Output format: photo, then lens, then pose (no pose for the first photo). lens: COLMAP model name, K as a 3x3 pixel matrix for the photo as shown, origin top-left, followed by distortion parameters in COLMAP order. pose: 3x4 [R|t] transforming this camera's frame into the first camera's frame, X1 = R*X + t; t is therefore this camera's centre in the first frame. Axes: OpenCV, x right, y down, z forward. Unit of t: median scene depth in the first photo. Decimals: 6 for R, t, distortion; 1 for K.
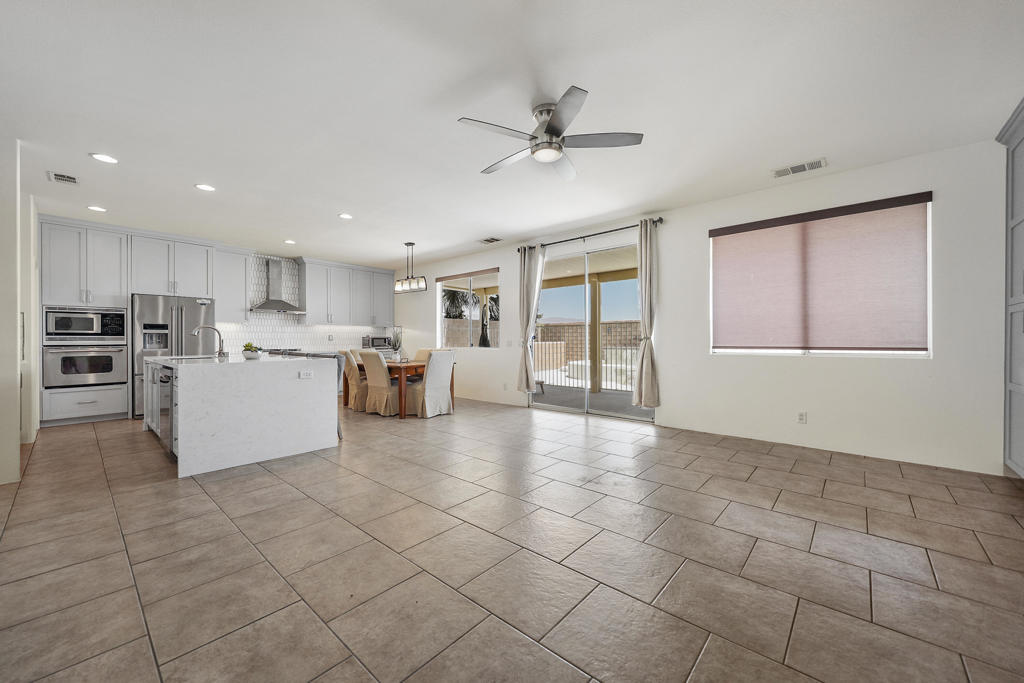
lens RADIAL K [[378.0, 0, 515.6], [0, 378.0, 340.1], [0, 0, 1]] dist [-0.002319, 0.000343]
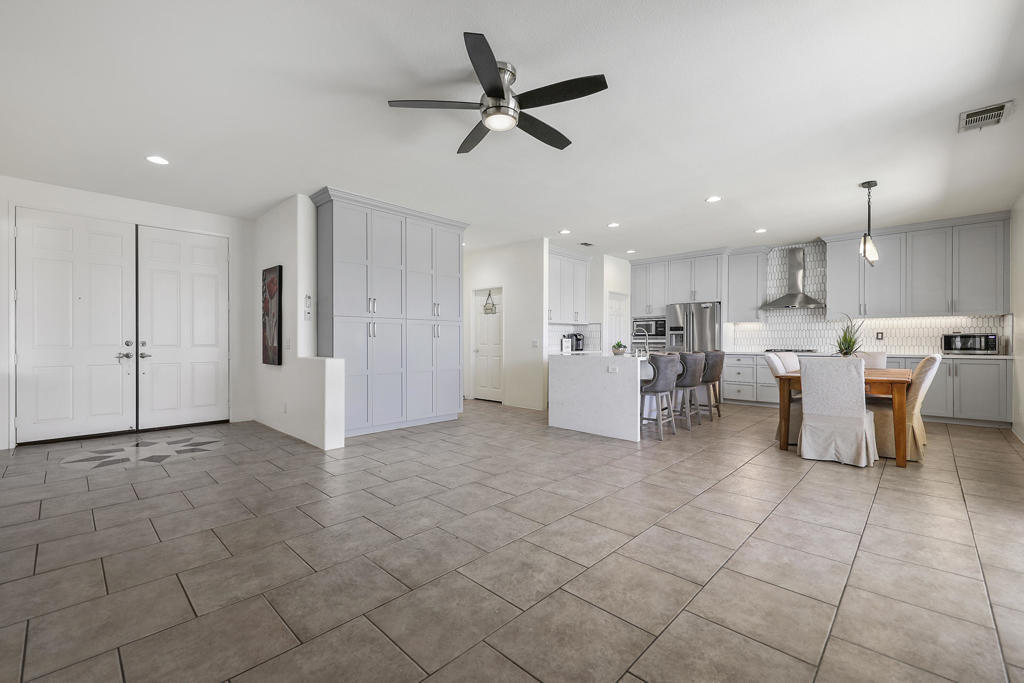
lens RADIAL K [[431.5, 0, 531.1], [0, 431.5, 341.6], [0, 0, 1]] dist [0.004496, -0.000892]
pose [[-0.026469, 0.005770, -0.999633, 0.536000], [0.002591, 0.999980, 0.005703, -0.001372], [0.999646, -0.002439, -0.026483, 0.554143]]
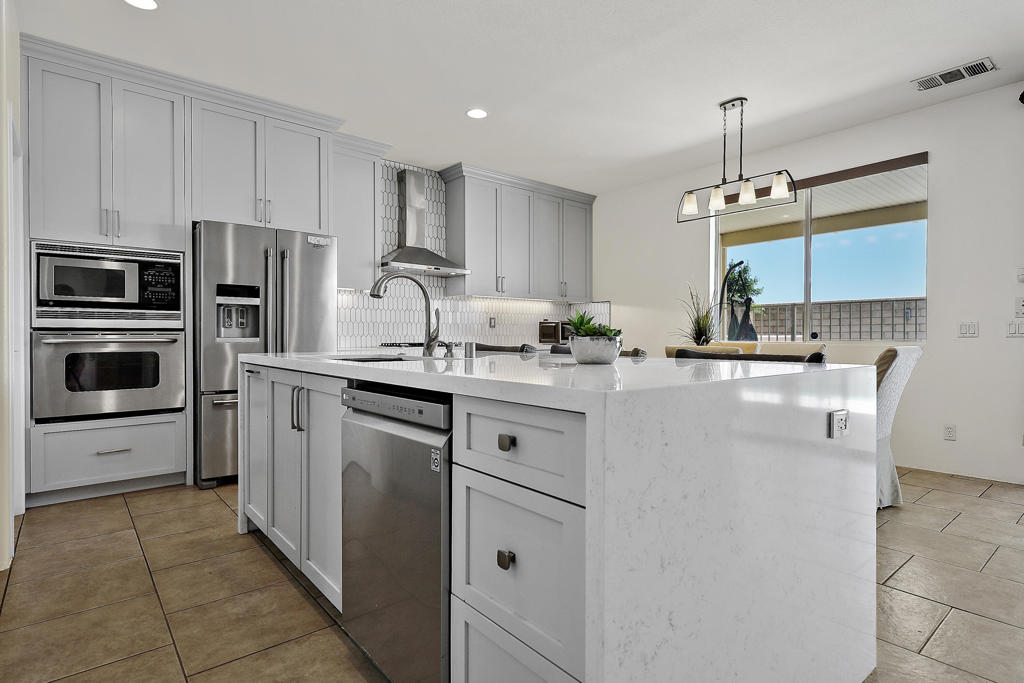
lens RADIAL K [[533.8, 0, 521.3], [0, 533.8, 336.2], [0, 0, 1]] dist [0.018500, -0.003842]
pose [[0.987510, -0.000070, -0.157554, -0.511000], [0.000019, 1.000000, -0.000325, 0.021598], [0.157554, 0.000318, 0.987510, 0.404227]]
